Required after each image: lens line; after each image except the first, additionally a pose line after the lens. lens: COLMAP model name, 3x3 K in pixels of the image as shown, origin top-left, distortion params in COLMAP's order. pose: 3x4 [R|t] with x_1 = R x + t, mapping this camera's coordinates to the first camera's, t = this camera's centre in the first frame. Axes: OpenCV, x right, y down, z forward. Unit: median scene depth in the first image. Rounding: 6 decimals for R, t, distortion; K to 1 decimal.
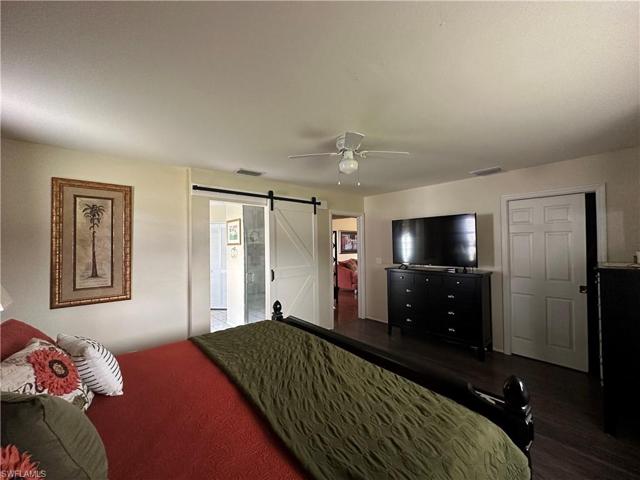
lens RADIAL K [[254.9, 0, 320.0], [0, 254.9, 240.0], [0, 0, 1]] dist [0.001445, 0.000182]
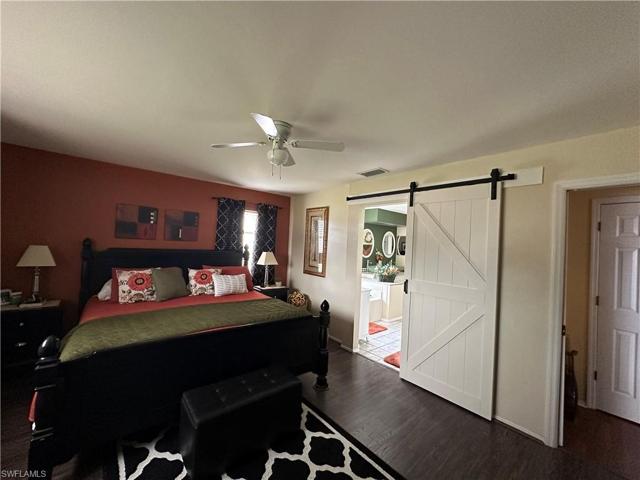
lens RADIAL K [[254.9, 0, 320.0], [0, 254.9, 240.0], [0, 0, 1]] dist [0.001445, 0.000182]
pose [[-0.022068, 0.010785, -0.999698, 0.756650], [-0.023078, 0.999670, 0.011294, -0.016941], [0.999490, 0.023321, -0.021812, 0.897913]]
